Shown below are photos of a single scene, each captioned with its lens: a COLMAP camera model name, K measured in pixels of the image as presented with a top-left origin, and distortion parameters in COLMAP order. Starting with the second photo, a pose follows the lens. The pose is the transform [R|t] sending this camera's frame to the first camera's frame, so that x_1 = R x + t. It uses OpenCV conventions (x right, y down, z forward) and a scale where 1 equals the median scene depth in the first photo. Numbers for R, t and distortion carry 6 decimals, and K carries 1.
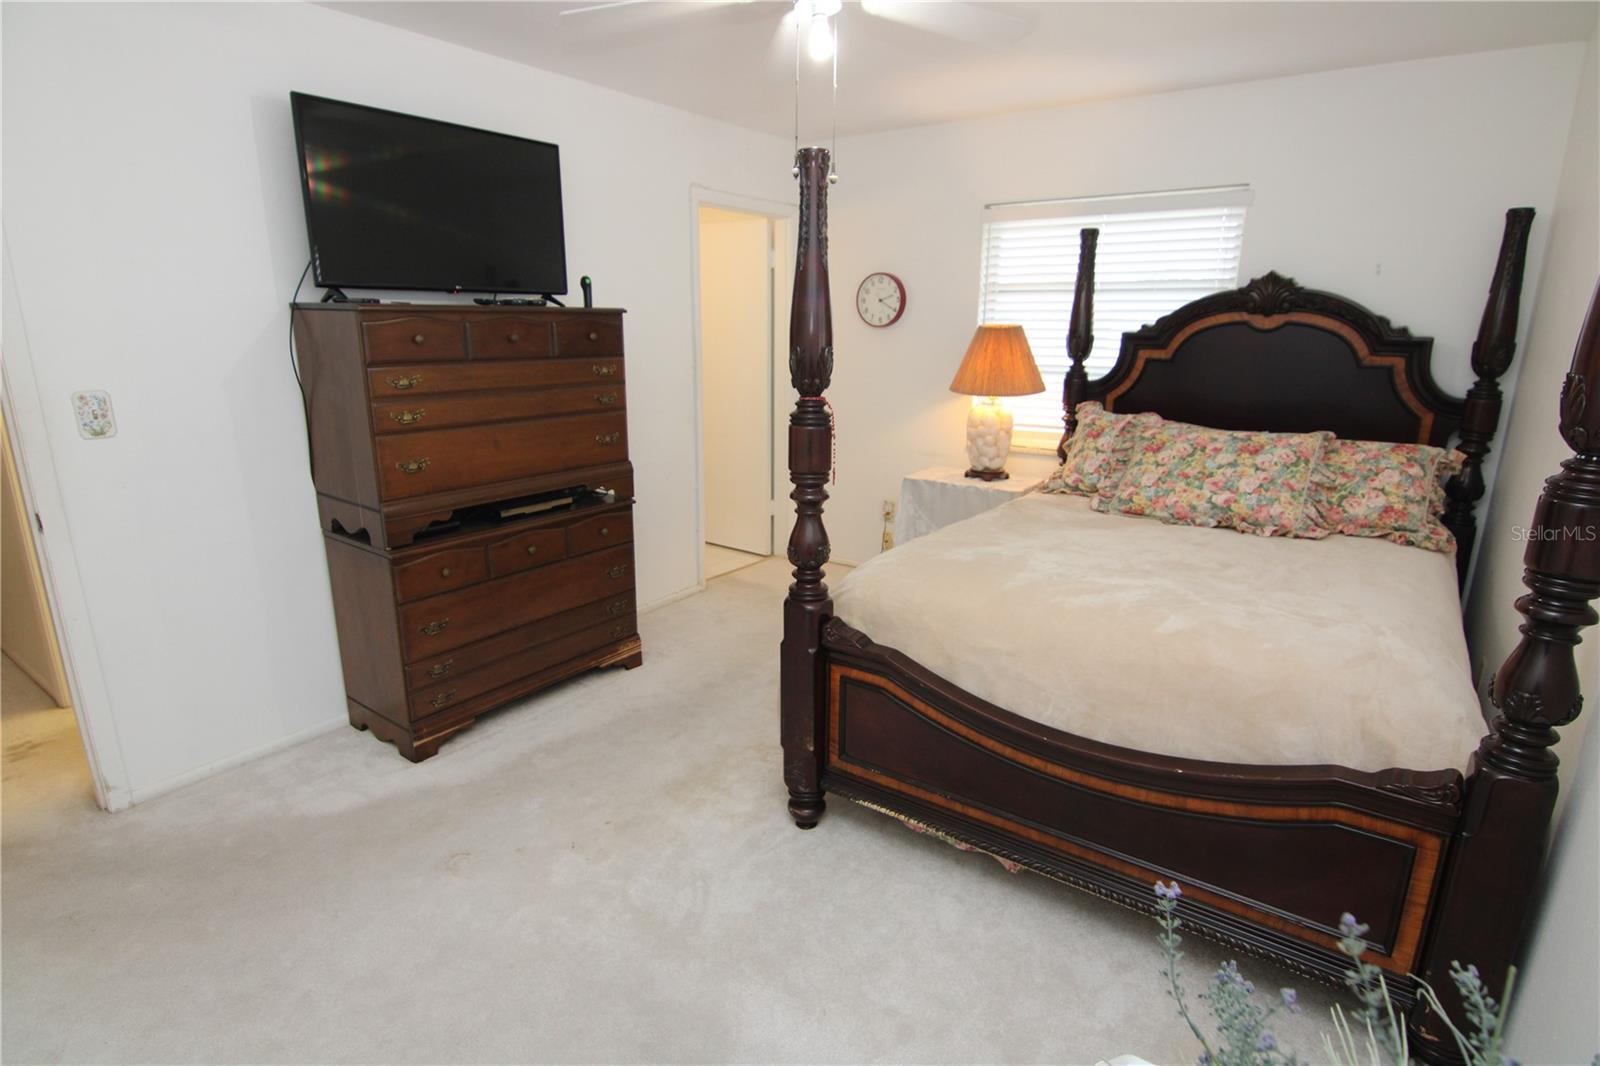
lens RADIAL K [[811.1, 0, 804.5], [0, 811.1, 532.5], [0, 0, 1]] dist [-0.002652, -0.015541]
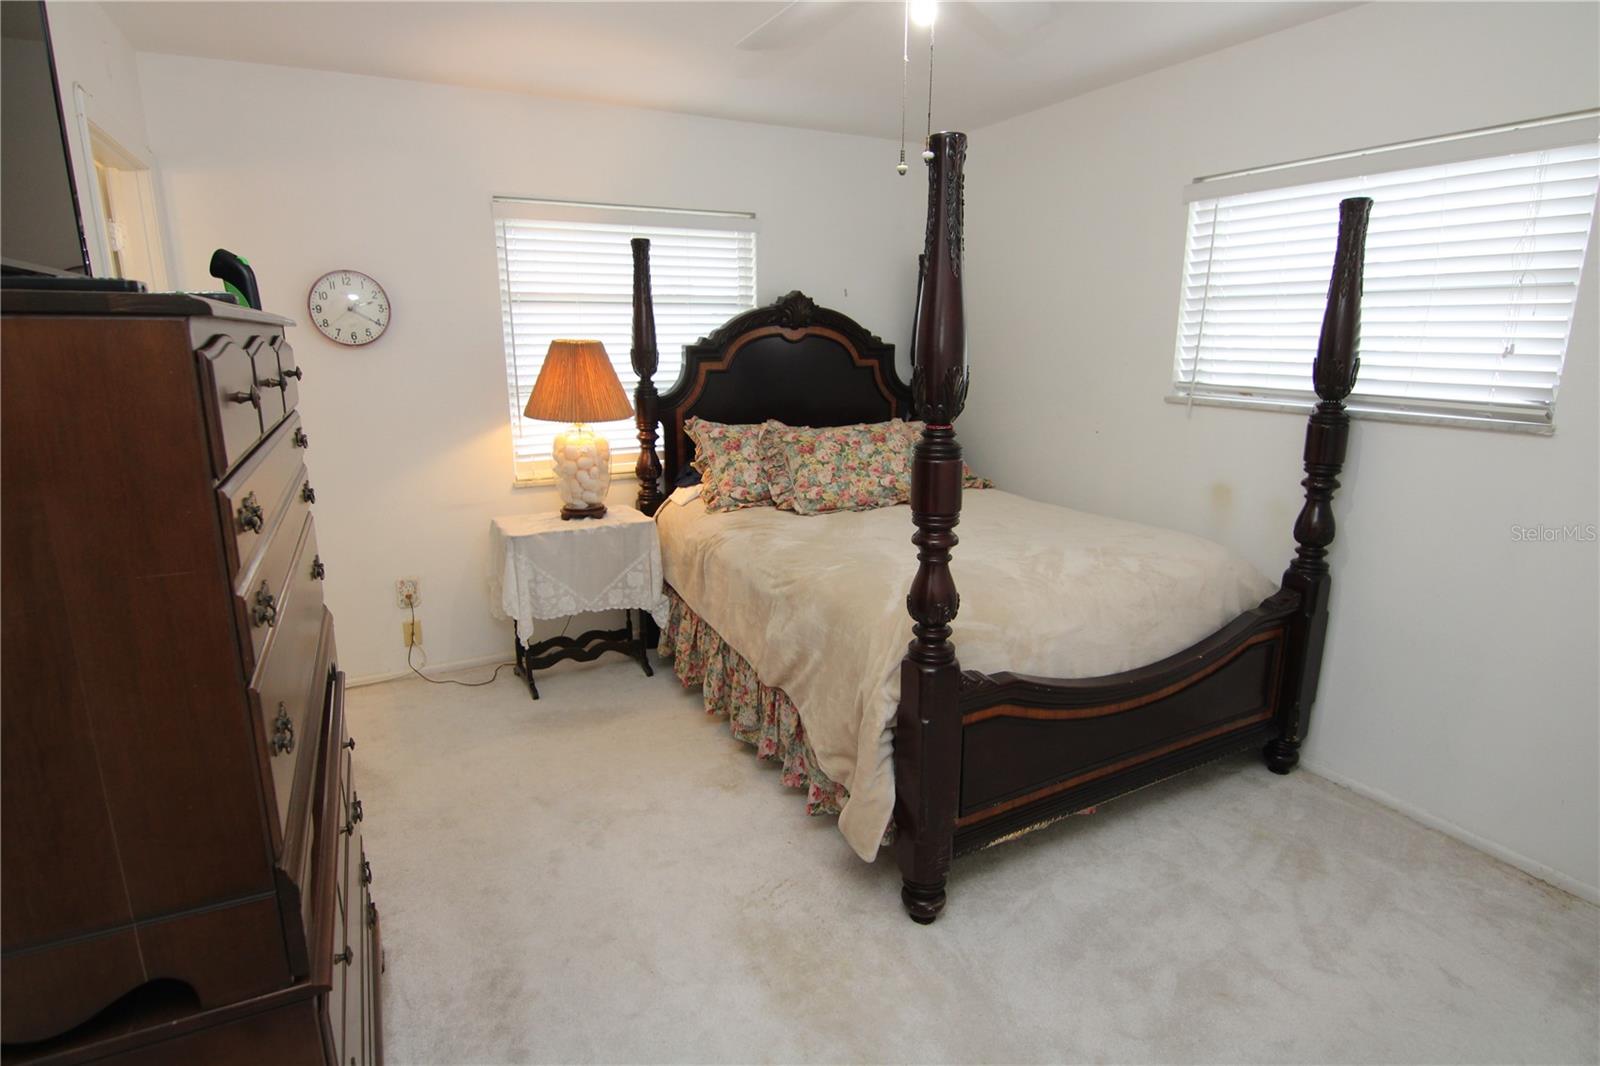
lens RADIAL K [[793.4, 0, 799.4], [0, 793.4, 538.3], [0, 0, 1]] dist [-0.030328, 0.000034]
pose [[0.434010, -0.228944, 0.871332, -0.502639], [0.230256, 0.963238, 0.138402, -0.130242], [-0.870987, 0.140562, 0.470770, 0.484668]]
